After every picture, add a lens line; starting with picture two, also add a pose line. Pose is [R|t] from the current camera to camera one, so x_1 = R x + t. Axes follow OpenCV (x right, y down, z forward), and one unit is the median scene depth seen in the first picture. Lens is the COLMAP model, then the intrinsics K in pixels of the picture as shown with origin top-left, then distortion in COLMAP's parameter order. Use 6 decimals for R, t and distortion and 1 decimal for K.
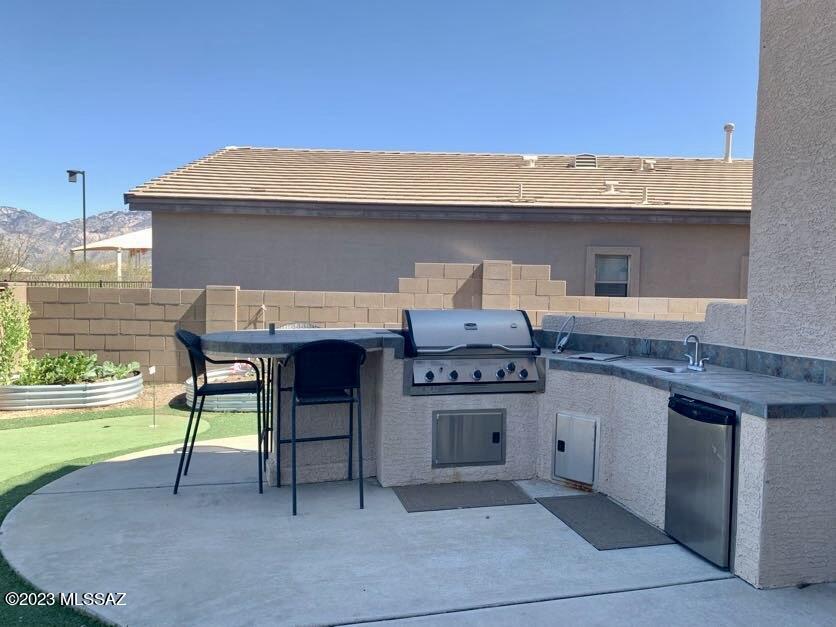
lens RADIAL K [[634.9, 0, 418.9], [0, 634.9, 307.4], [0, 0, 1]] dist [0.056764, -0.076495]
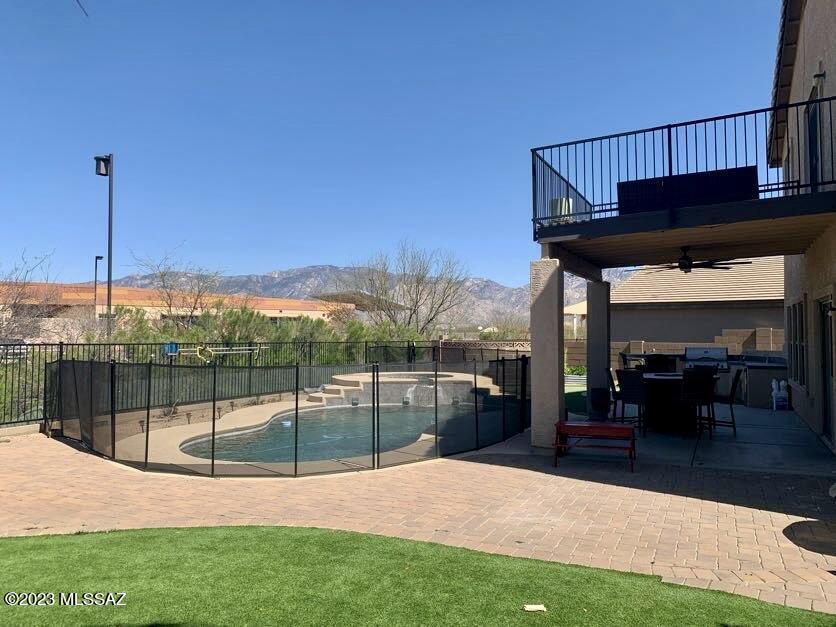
lens RADIAL K [[634.9, 0, 421.7], [0, 634.9, 315.2], [0, 0, 1]] dist [0.056764, -0.076495]
pose [[0.792999, -0.037422, -0.608072, 0.576813], [-0.007772, 0.997409, -0.071518, 0.053398], [0.609173, 0.061440, 0.790654, -1.567801]]
